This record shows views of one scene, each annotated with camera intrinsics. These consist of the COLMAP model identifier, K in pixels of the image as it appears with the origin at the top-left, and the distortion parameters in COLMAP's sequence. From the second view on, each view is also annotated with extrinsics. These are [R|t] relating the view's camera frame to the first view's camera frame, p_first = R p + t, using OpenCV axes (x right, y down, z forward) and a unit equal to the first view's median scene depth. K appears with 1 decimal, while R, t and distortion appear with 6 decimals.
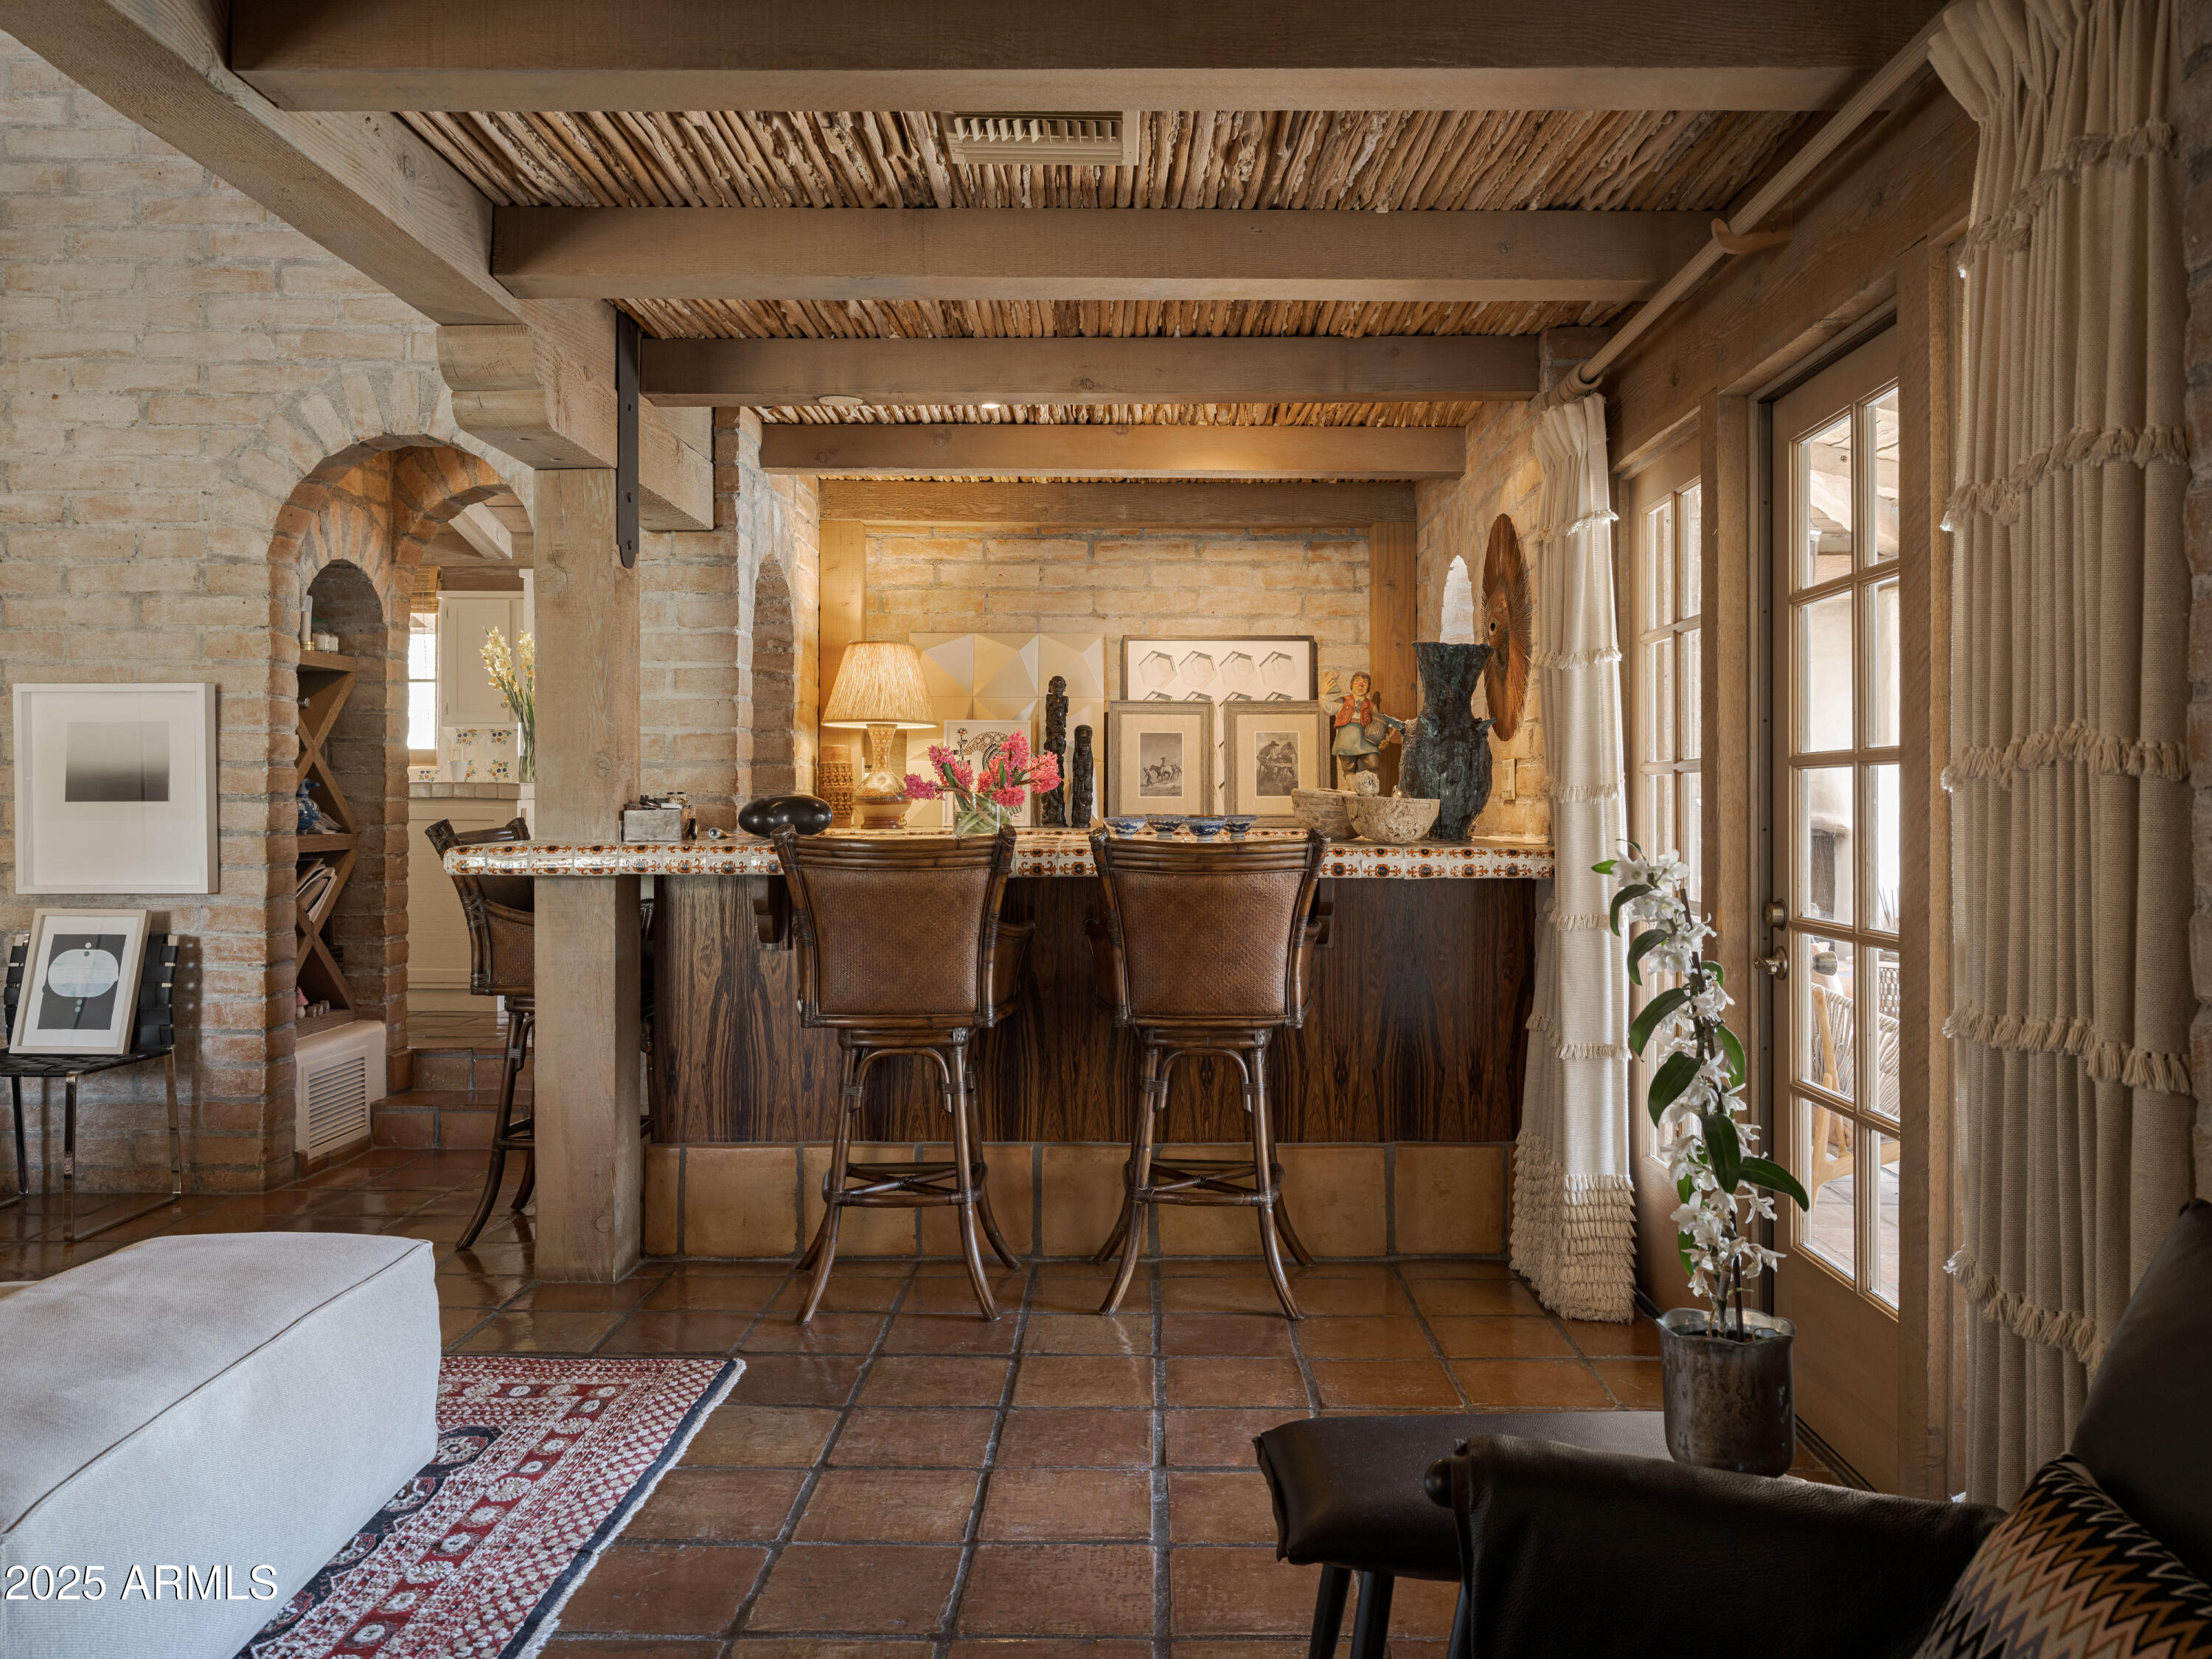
lens RADIAL K [[1728.0, 0, 1115.1], [0, 1728.0, 789.0], [0, 0, 1]] dist [-0.002537, 0.000543]
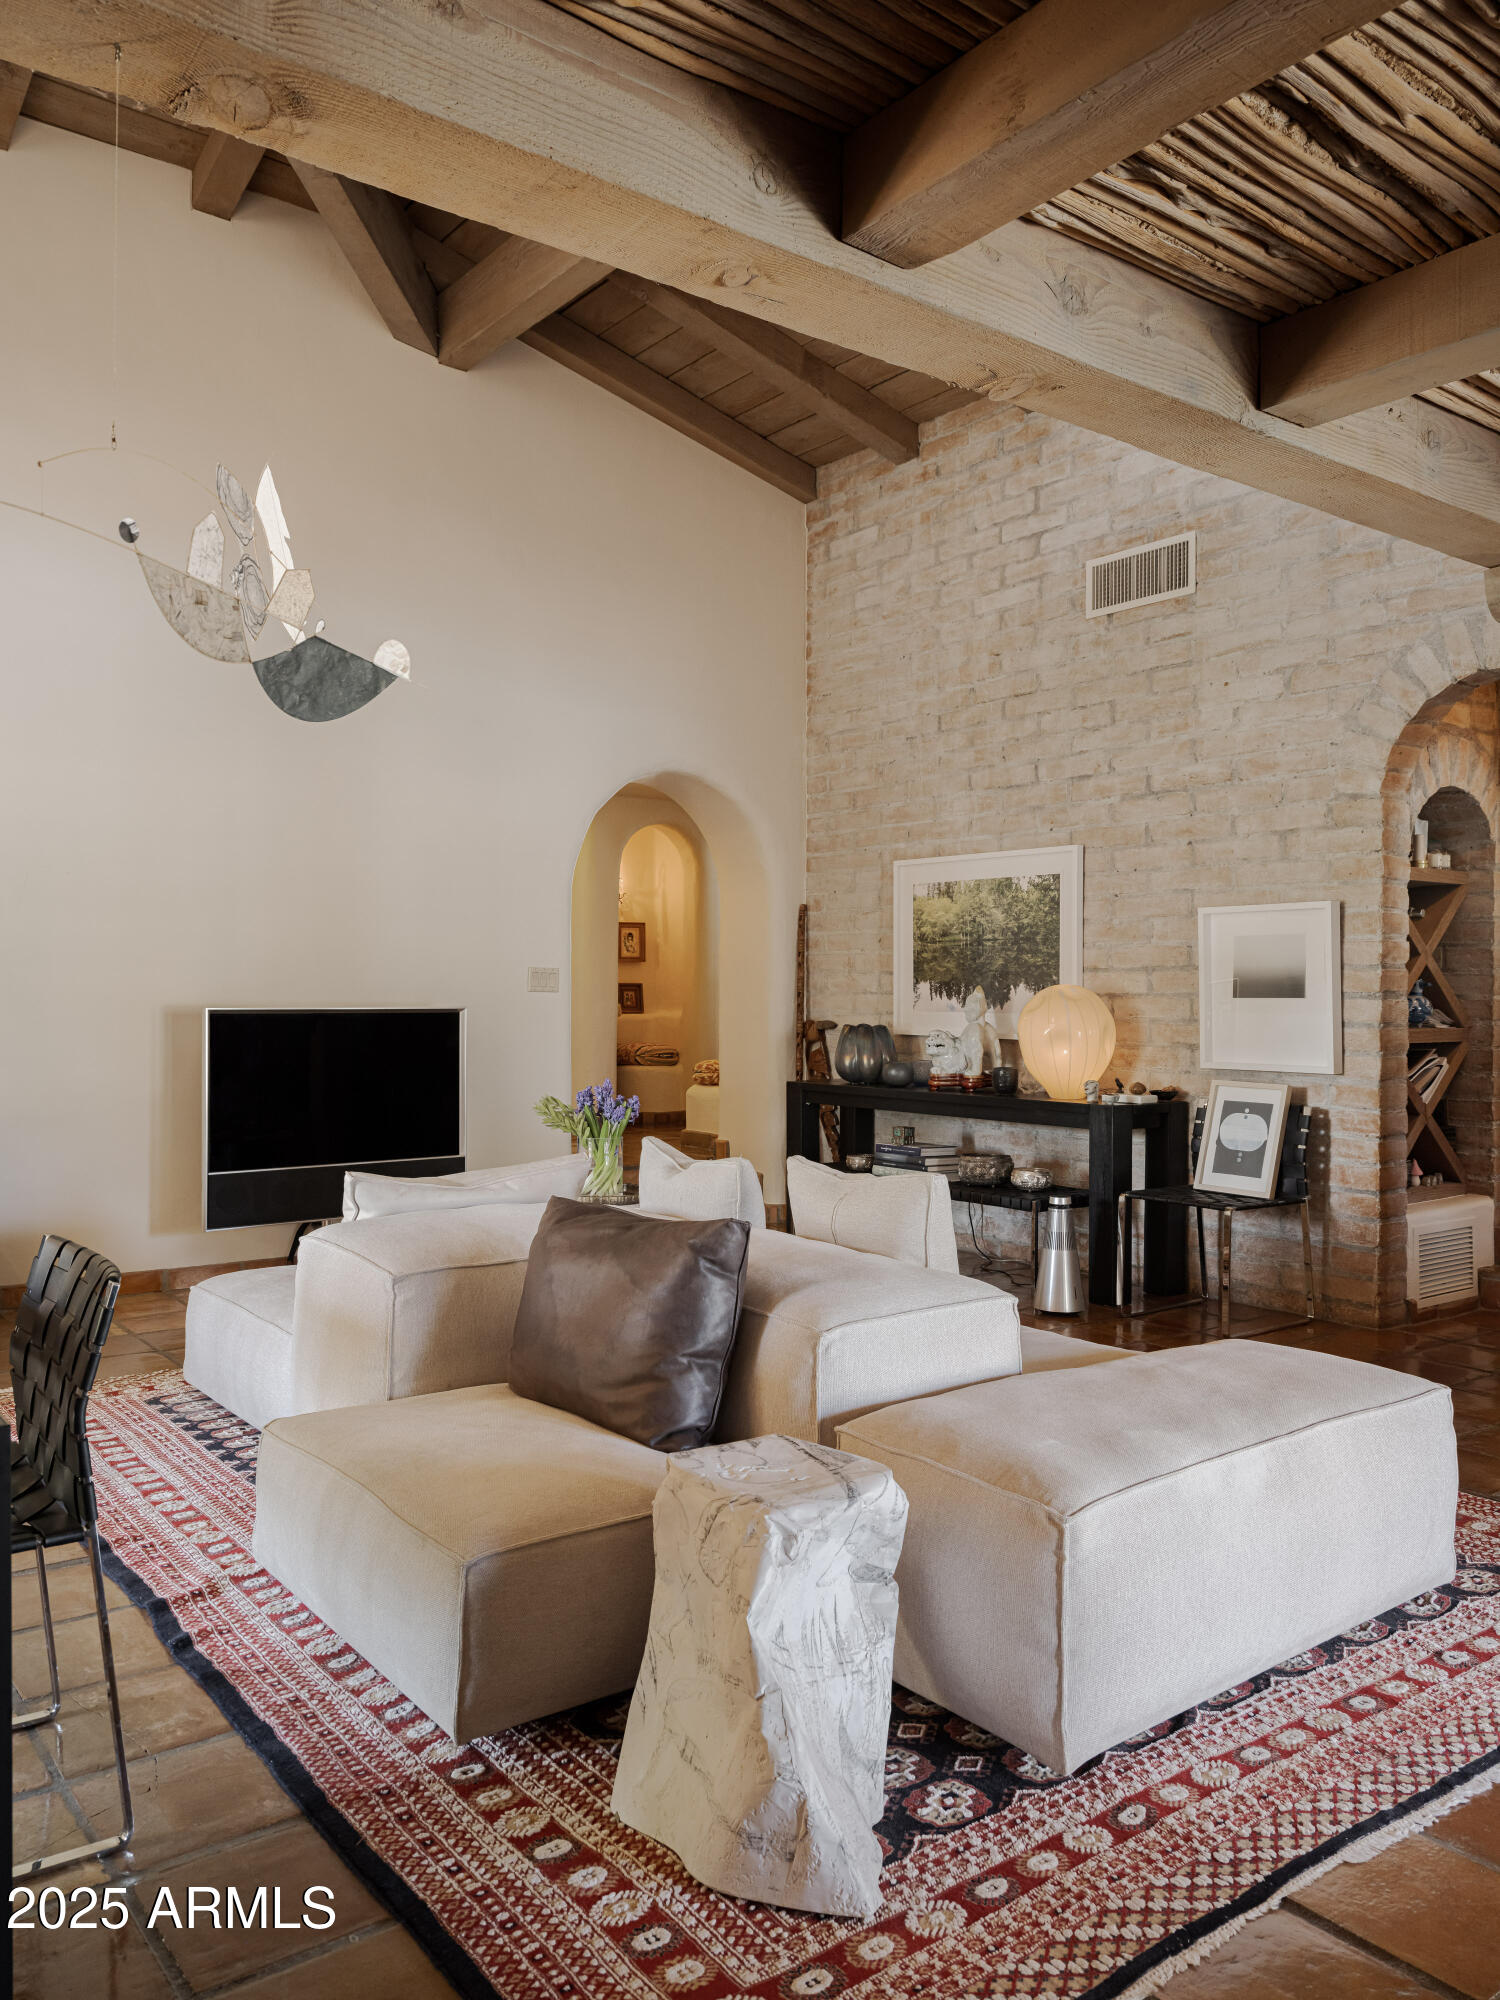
lens RADIAL K [[1562.4, 0, 750.0], [0, 1562.4, 1000.0], [0, 0, 1]] dist [-0.002537, 0.000543]
pose [[0.590835, 0.006087, -0.806769, 0.116469], [-0.001949, 0.999979, 0.006117, 0.002477], [0.806790, -0.002041, 0.590835, 0.021917]]
